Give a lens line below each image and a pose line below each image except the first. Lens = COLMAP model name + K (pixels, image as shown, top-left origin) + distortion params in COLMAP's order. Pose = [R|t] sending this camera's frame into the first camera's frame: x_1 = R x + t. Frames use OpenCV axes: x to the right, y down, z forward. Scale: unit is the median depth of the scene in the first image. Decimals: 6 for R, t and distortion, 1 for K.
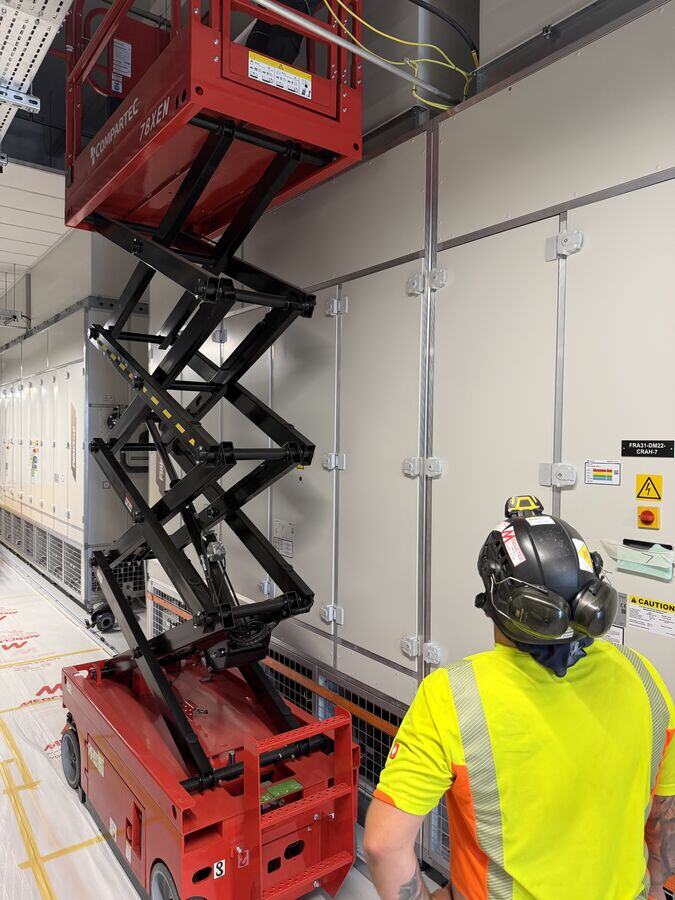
lens RADIAL K [[628.0, 0, 337.7], [0, 628.0, 455.7], [0, 0, 1]] dist [0.074566, -0.095662]
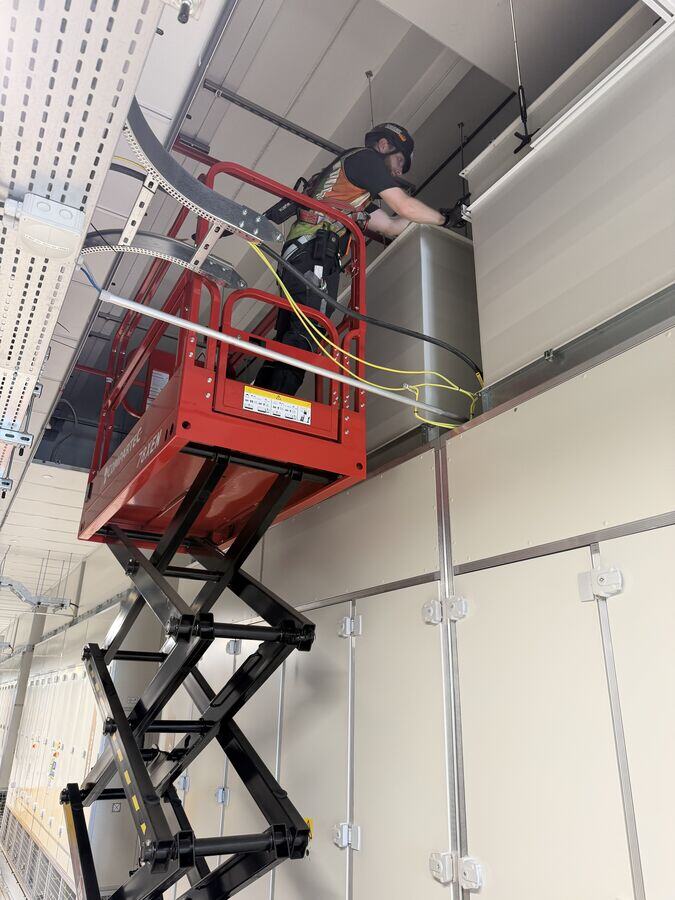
lens RADIAL K [[628.0, 0, 337.7], [0, 628.0, 455.7], [0, 0, 1]] dist [0.074566, -0.095662]
pose [[0.994580, -0.030159, -0.099506, 0.089491], [-0.012382, 0.915844, -0.401342, -0.123826], [0.103236, 0.400399, 0.910507, 0.140052]]
